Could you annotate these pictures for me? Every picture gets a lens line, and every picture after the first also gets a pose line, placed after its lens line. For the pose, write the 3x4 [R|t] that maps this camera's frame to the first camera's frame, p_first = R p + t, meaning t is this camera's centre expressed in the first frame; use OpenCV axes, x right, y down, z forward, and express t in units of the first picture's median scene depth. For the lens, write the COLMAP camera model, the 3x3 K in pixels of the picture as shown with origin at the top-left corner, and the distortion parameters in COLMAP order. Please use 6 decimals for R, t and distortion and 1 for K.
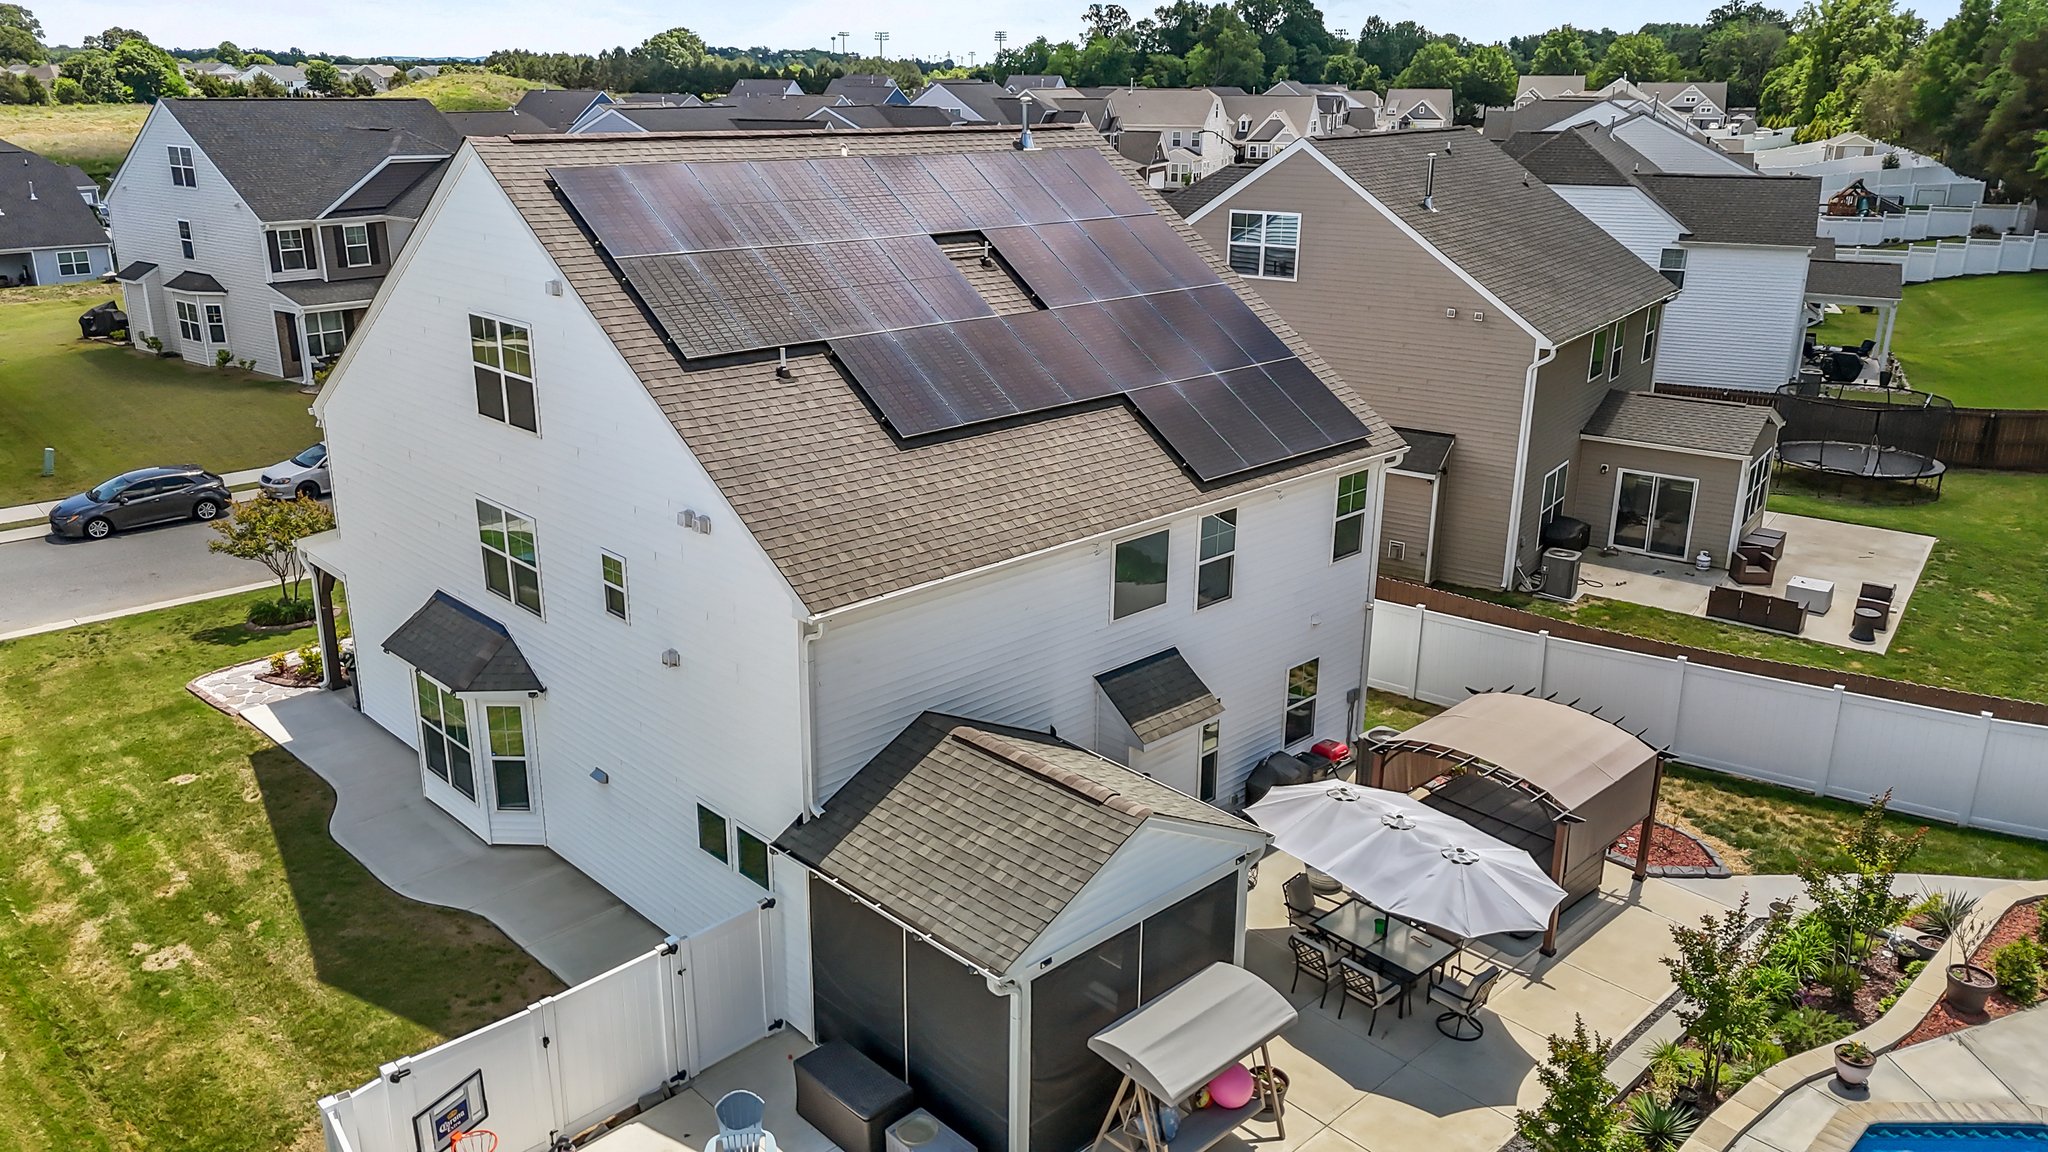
lens RADIAL K [[1516.4, 0, 1021.7], [0, 1516.4, 563.8], [0, 0, 1]] dist [0.066137, -0.058617]
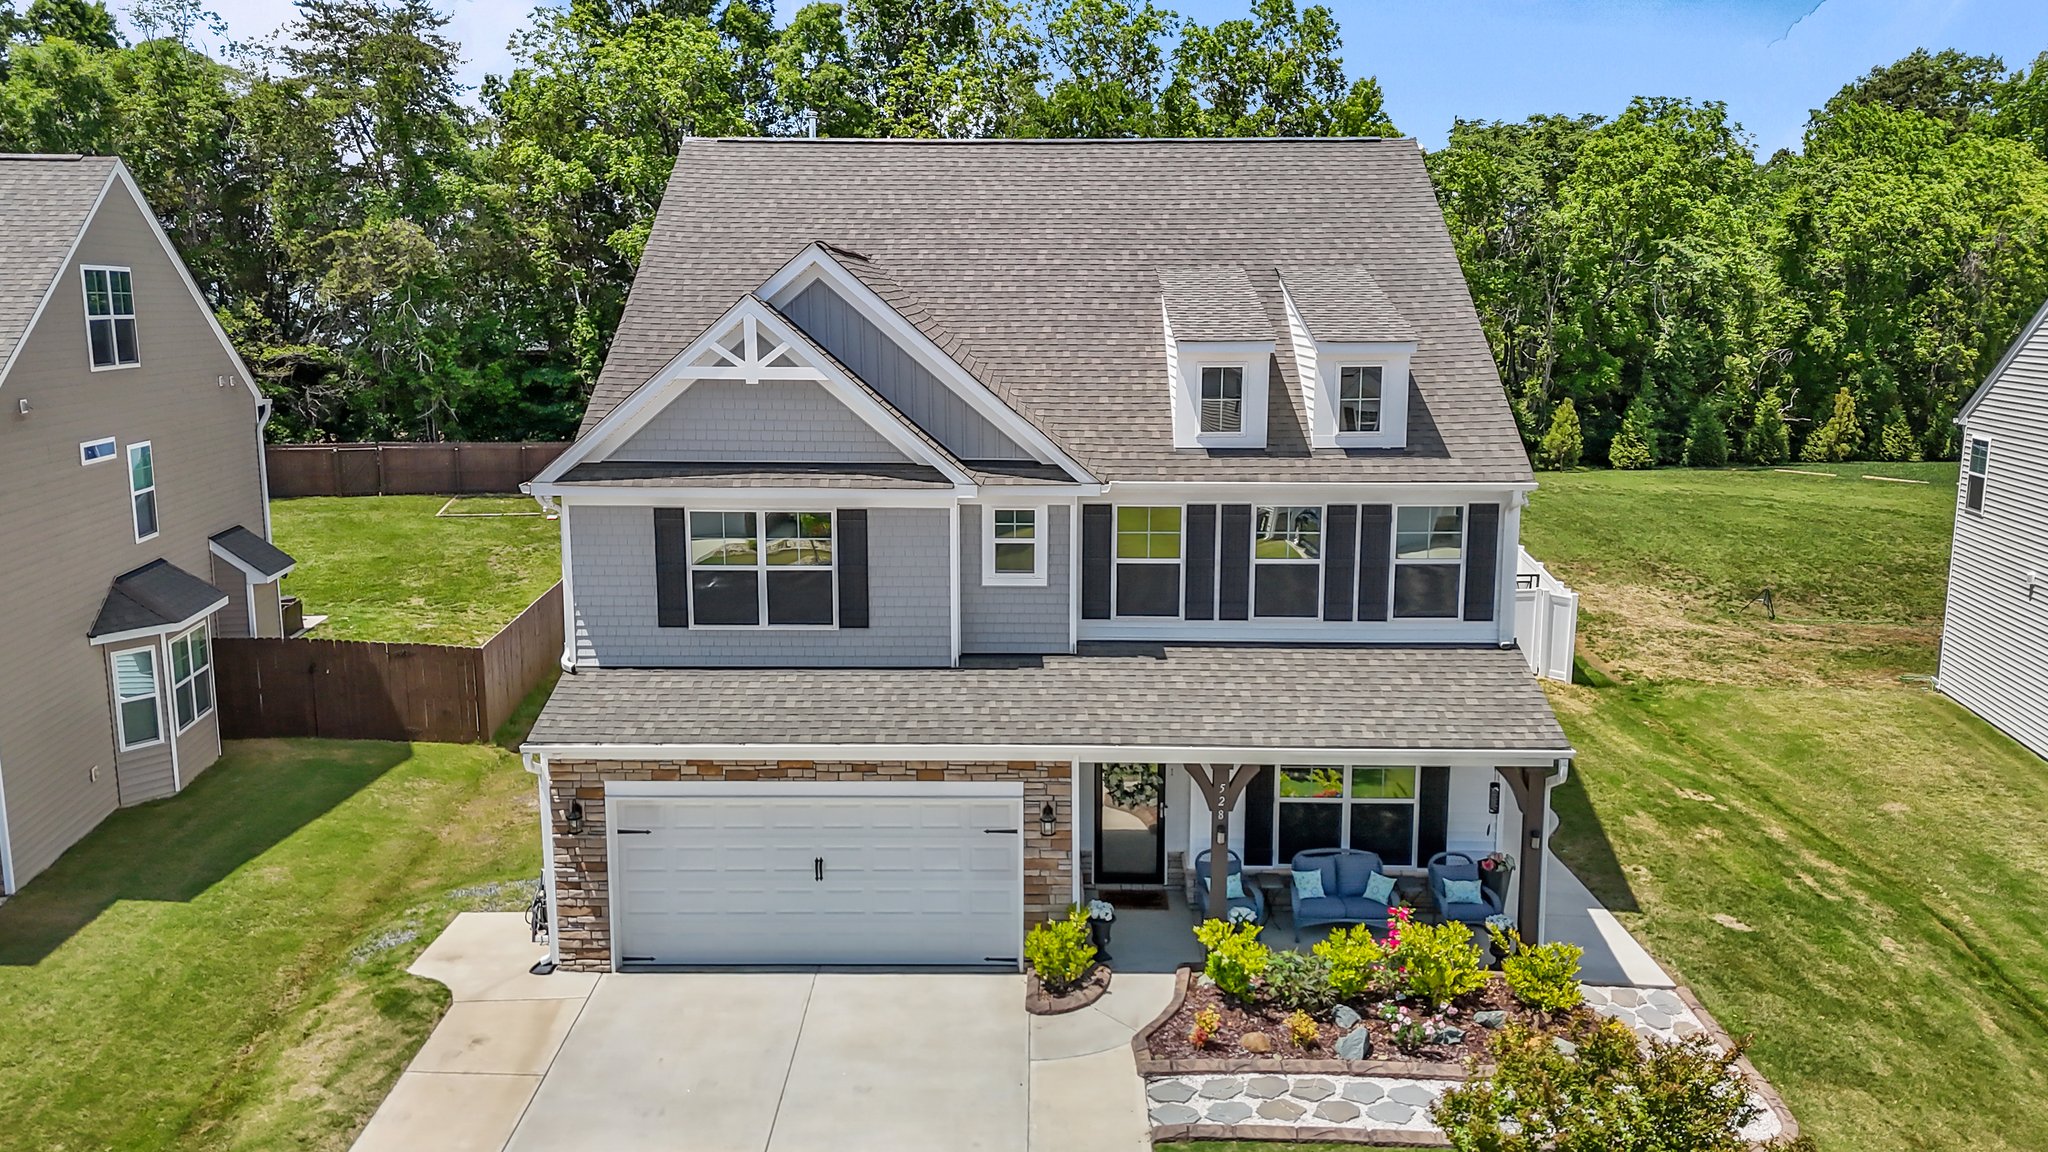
lens RADIAL K [[1514.5, 0, 1020.1], [0, 1514.5, 569.4], [0, 0, 1]] dist [0.085527, -0.083670]
pose [[-0.711434, -0.128307, 0.690941, -0.838657], [0.210211, 0.899321, 0.383449, -0.409406], [-0.670576, 0.418042, -0.612836, 1.714645]]
